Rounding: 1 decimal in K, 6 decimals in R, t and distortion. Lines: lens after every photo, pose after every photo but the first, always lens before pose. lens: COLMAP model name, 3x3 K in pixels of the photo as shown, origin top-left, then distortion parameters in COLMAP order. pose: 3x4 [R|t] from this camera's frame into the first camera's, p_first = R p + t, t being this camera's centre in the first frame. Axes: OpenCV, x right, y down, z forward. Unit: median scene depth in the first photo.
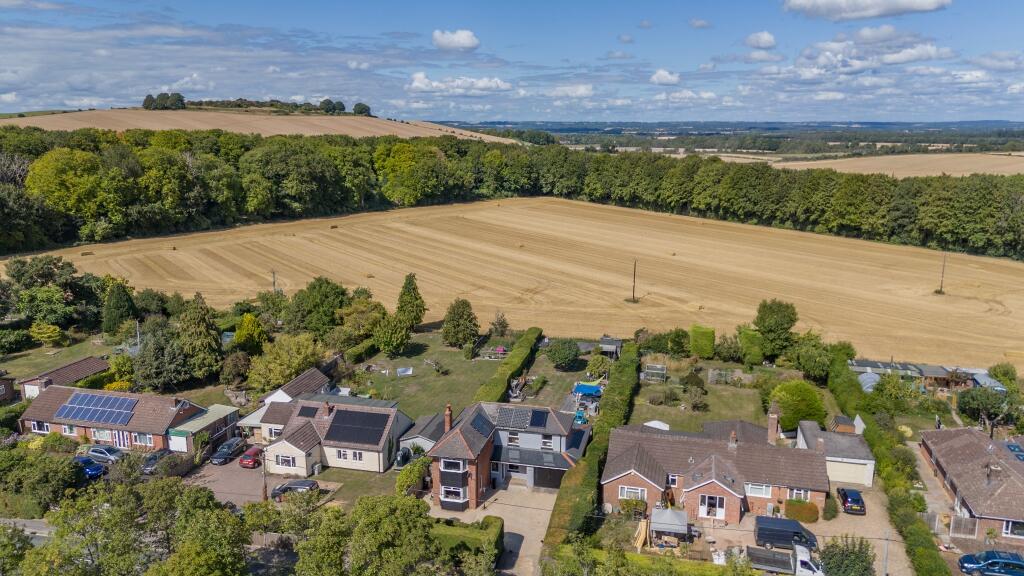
lens RADIAL K [[749.4, 0, 514.9], [0, 749.4, 285.1], [0, 0, 1]] dist [0.067297, -0.056498]
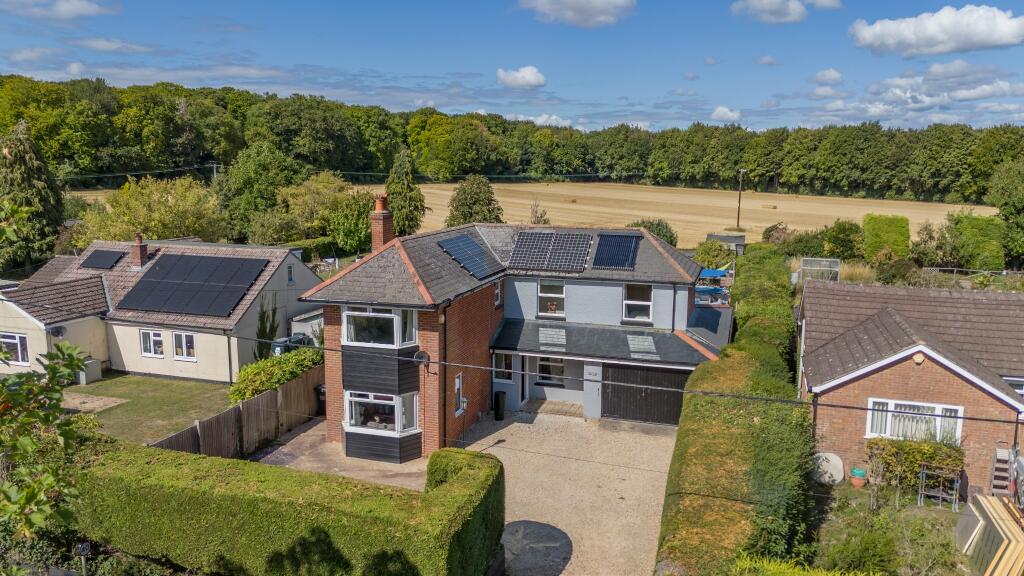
lens RADIAL K [[749.4, 0, 520.1], [0, 749.4, 294.7], [0, 0, 1]] dist [0.067297, -0.056498]
pose [[0.997957, 0.019355, -0.060883, 0.003732], [-0.021450, 0.999194, -0.033942, 0.145548], [0.060177, 0.035179, 0.997568, 0.407850]]
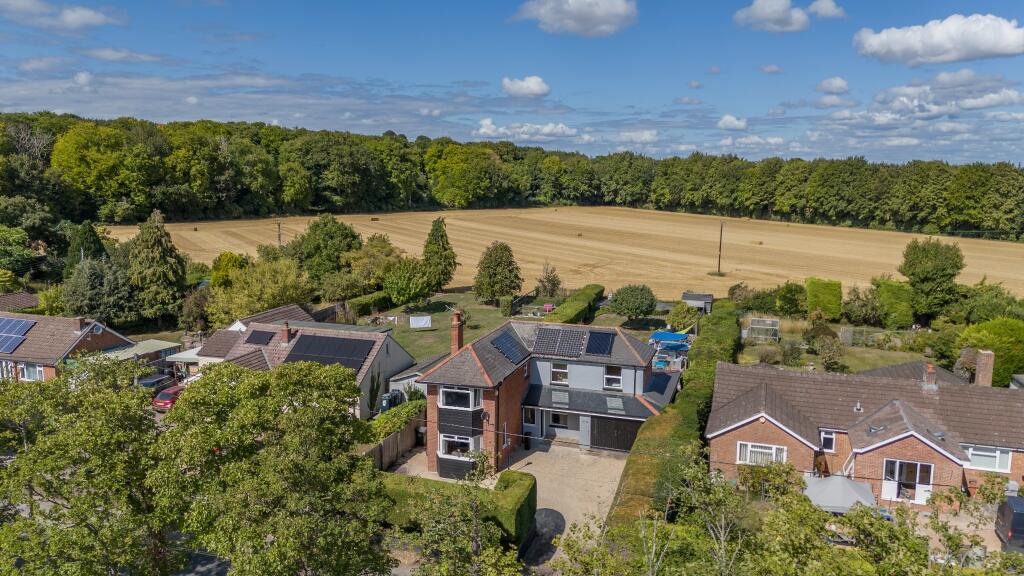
lens RADIAL K [[749.4, 0, 518.1], [0, 749.4, 292.4], [0, 0, 1]] dist [0.067297, -0.056498]
pose [[0.997008, 0.019832, -0.074707, 0.006019], [-0.023399, 0.998612, -0.047185, 0.112495], [0.073668, 0.048791, 0.996089, 0.244850]]
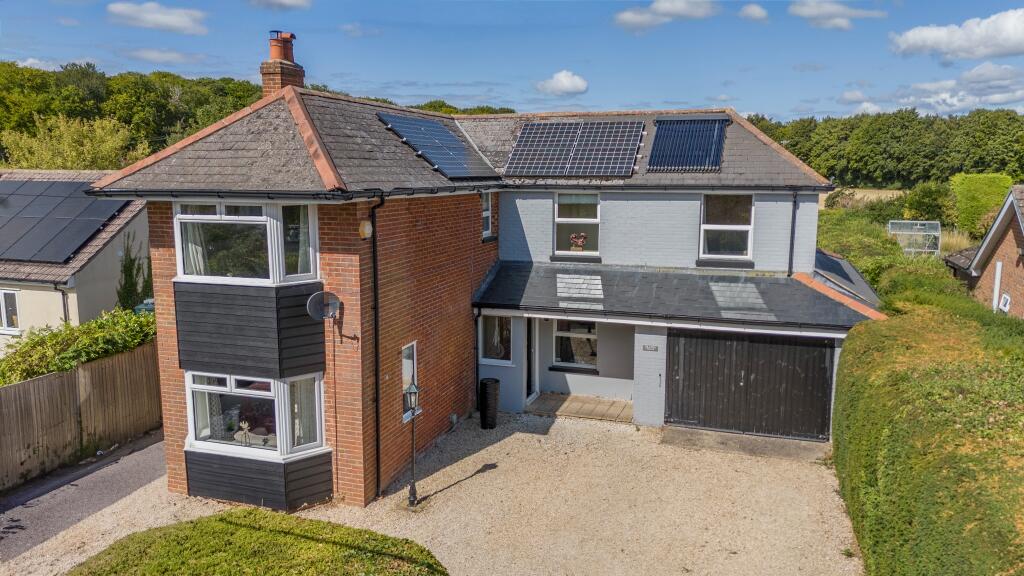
lens RADIAL K [[749.4, 0, 520.7], [0, 749.4, 296.5], [0, 0, 1]] dist [0.067297, -0.056498]
pose [[0.996810, 0.019266, -0.077445, -0.000712], [-0.022252, 0.999034, -0.037886, 0.159223], [0.076640, 0.039488, 0.996277, 0.515641]]
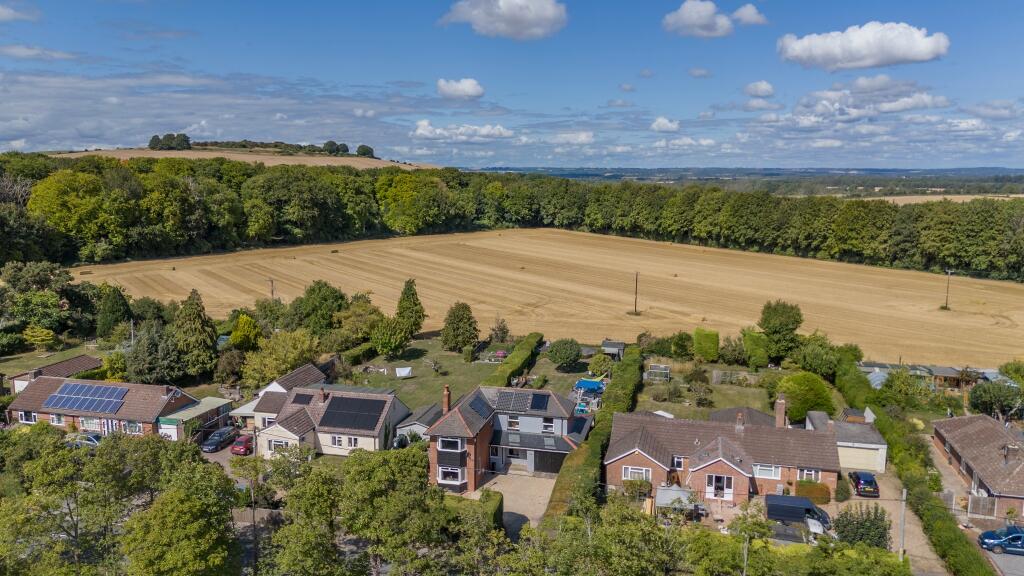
lens RADIAL K [[749.4, 0, 515.1], [0, 749.4, 285.8], [0, 0, 1]] dist [0.067297, -0.056498]
pose [[0.999996, 0.002675, -0.001288, 0.000610], [-0.002746, 0.998313, -0.057990, 0.056914], [0.001131, 0.057993, 0.998316, 0.014489]]
